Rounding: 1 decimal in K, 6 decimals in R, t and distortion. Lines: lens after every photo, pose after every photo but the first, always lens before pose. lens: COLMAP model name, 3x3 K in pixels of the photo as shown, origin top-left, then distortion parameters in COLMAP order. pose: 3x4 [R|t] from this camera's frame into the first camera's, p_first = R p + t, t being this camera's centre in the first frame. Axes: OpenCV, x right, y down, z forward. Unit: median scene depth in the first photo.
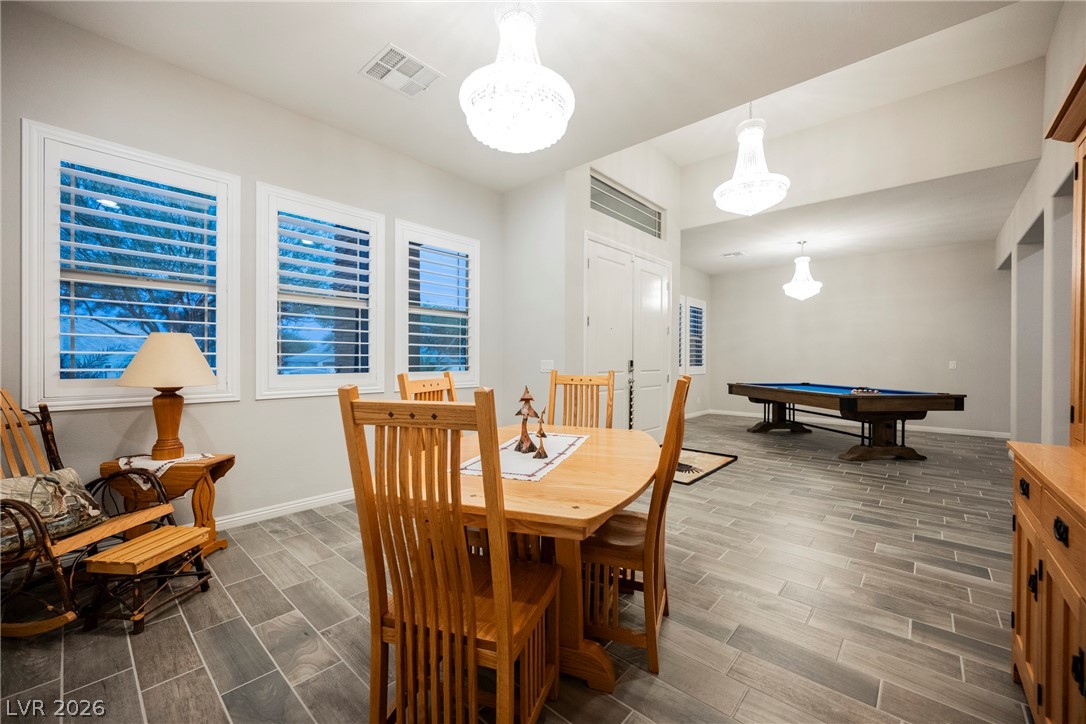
lens RADIAL K [[424.0, 0, 545.8], [0, 424.0, 364.2], [0, 0, 1]] dist [0.000021, -0.000636]
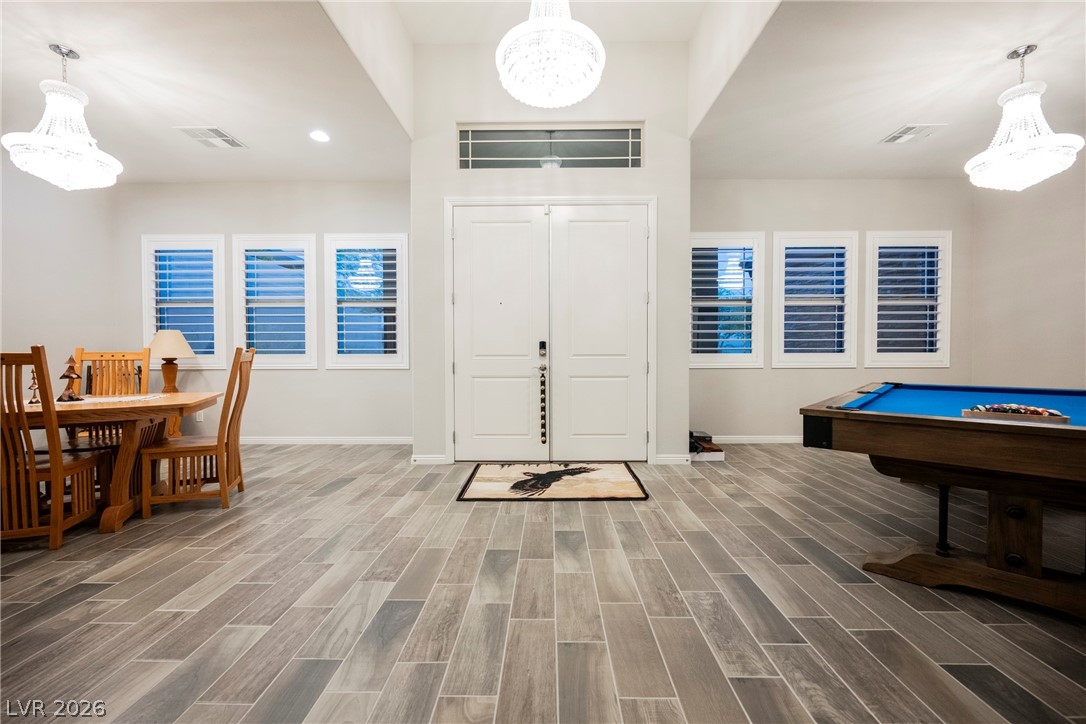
lens RADIAL K [[424.0, 0, 537.3], [0, 424.0, 365.8], [0, 0, 1]] dist [0.000021, -0.000636]
pose [[0.664115, 0.020048, -0.747362, 1.043159], [-0.002736, 0.999699, 0.024386, 0.022556], [0.747626, -0.014151, 0.663970, 0.624412]]
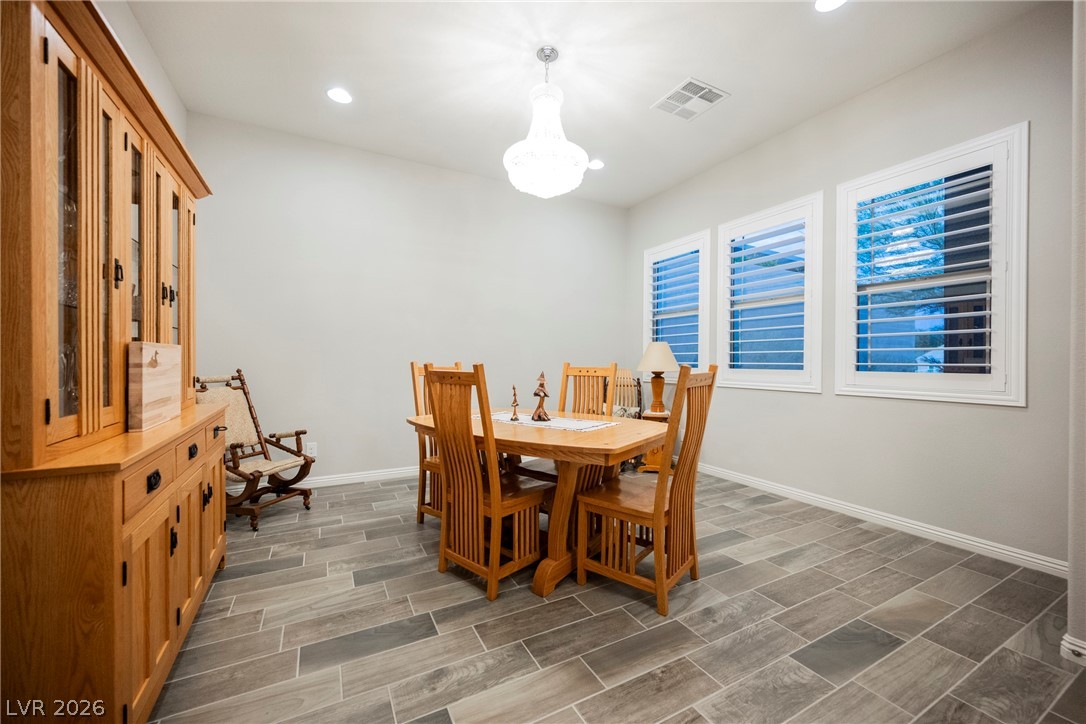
lens RADIAL K [[424.0, 0, 551.7], [0, 424.0, 358.3], [0, 0, 1]] dist [0.000021, -0.000636]
pose [[-0.321391, -0.009539, -0.946898, 0.611415], [-0.013311, 0.999896, -0.005554, 0.007036], [0.946853, 0.010819, -0.321485, 0.741615]]
